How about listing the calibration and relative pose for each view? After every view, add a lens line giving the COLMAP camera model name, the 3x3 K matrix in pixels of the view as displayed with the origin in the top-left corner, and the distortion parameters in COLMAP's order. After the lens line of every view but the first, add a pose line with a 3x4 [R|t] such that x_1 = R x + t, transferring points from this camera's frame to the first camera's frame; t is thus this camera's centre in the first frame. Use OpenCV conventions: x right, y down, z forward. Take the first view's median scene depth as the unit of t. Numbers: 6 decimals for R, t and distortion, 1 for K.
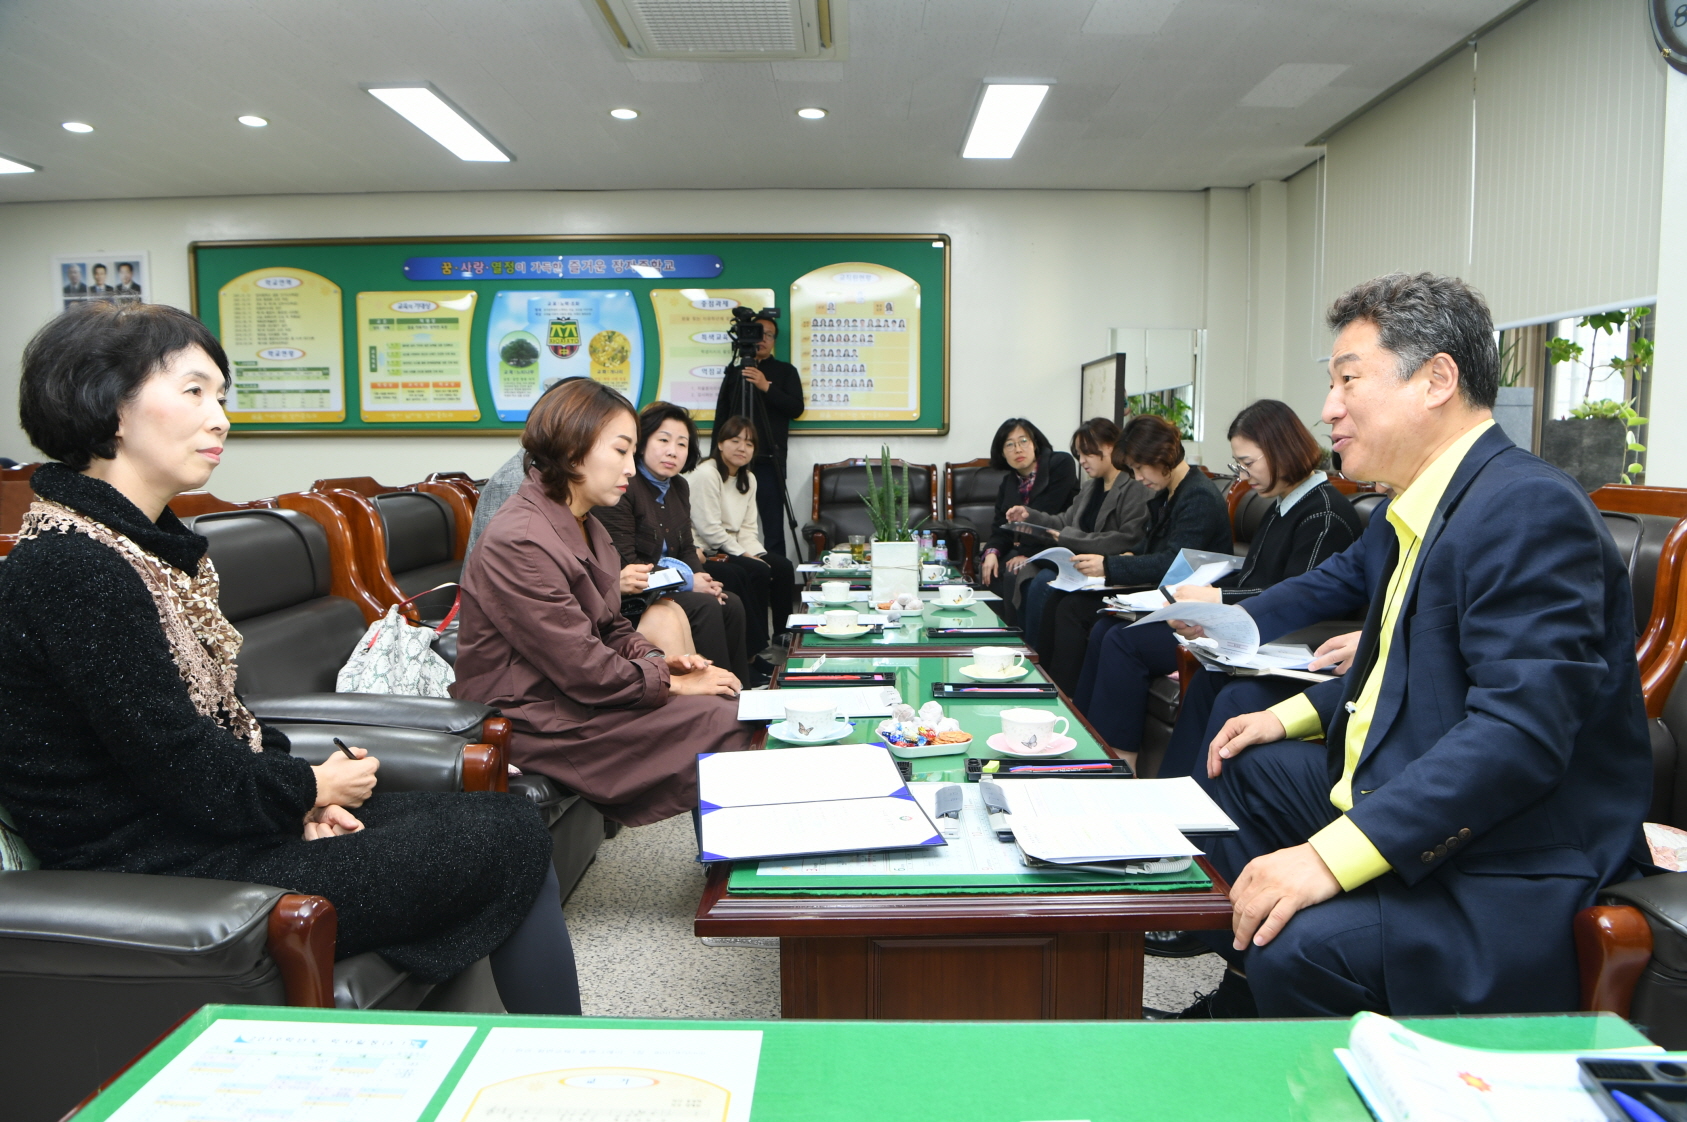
lens RADIAL K [[1139.5, 0, 847.1], [0, 1139.5, 552.9], [0, 0, 1]] dist [-0.080819, 0.019729]
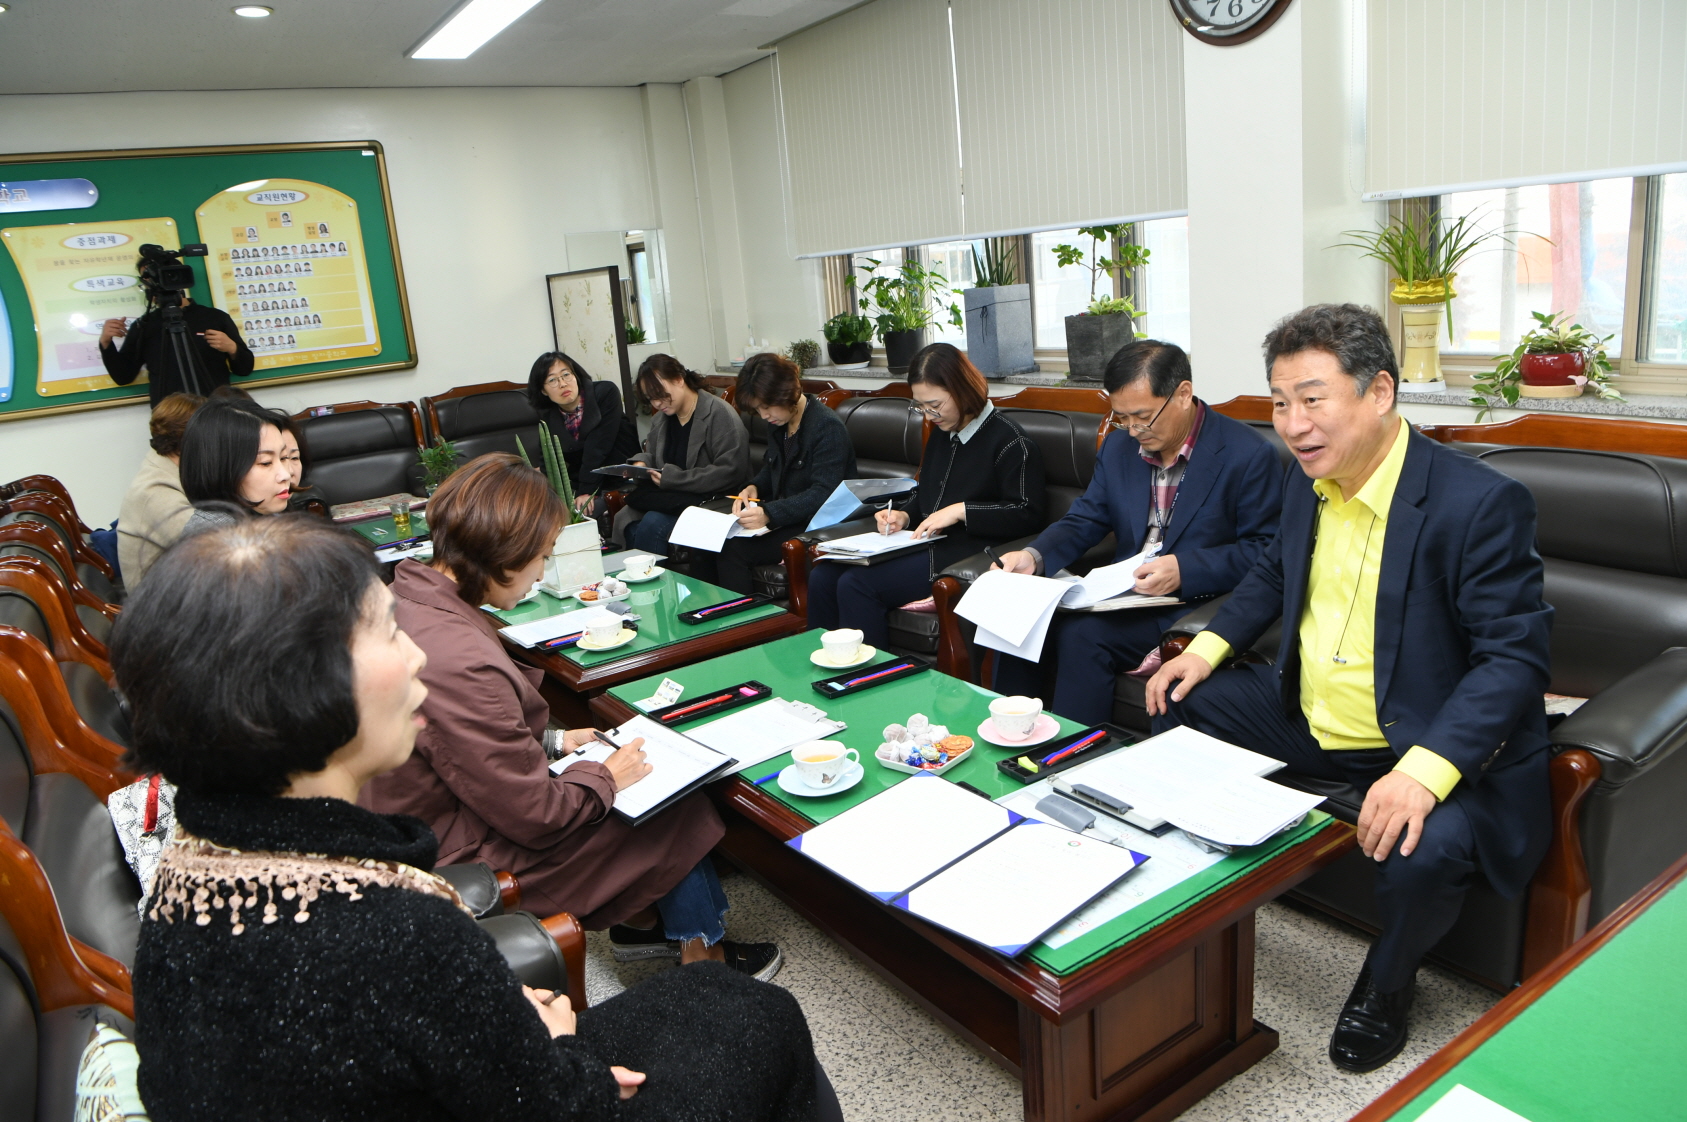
lens RADIAL K [[1139.5, 0, 852.0], [0, 1139.5, 565.7], [0, 0, 1]] dist [-0.080819, 0.019729]
pose [[0.825404, -0.212639, 0.522965, -0.128985], [0.143157, 0.974911, 0.170455, -0.051438], [-0.546090, -0.065829, 0.835136, 0.046962]]
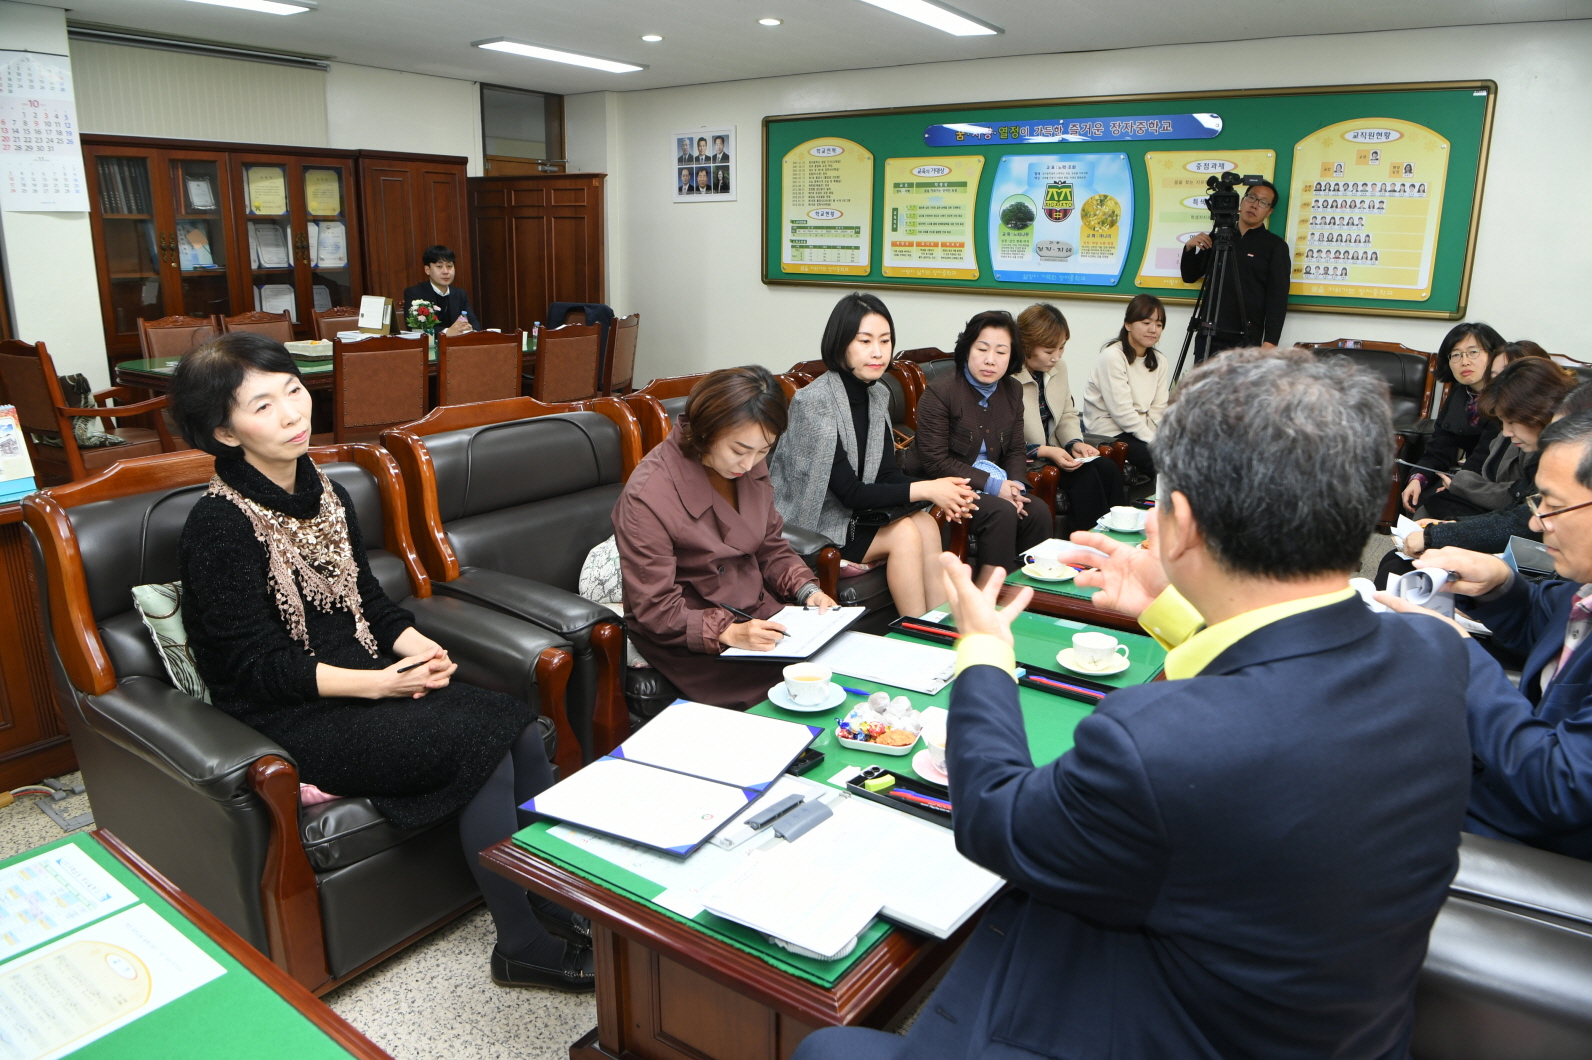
lens RADIAL K [[1075.4, 0, 805.5], [0, 1075.4, 535.2], [0, 0, 1]] dist [-0.080819, 0.019729]
pose [[0.820379, 0.159799, -0.549037, 0.140582], [-0.070532, 0.981105, 0.180163, -0.050108], [0.567453, -0.109077, 0.816149, 0.046440]]
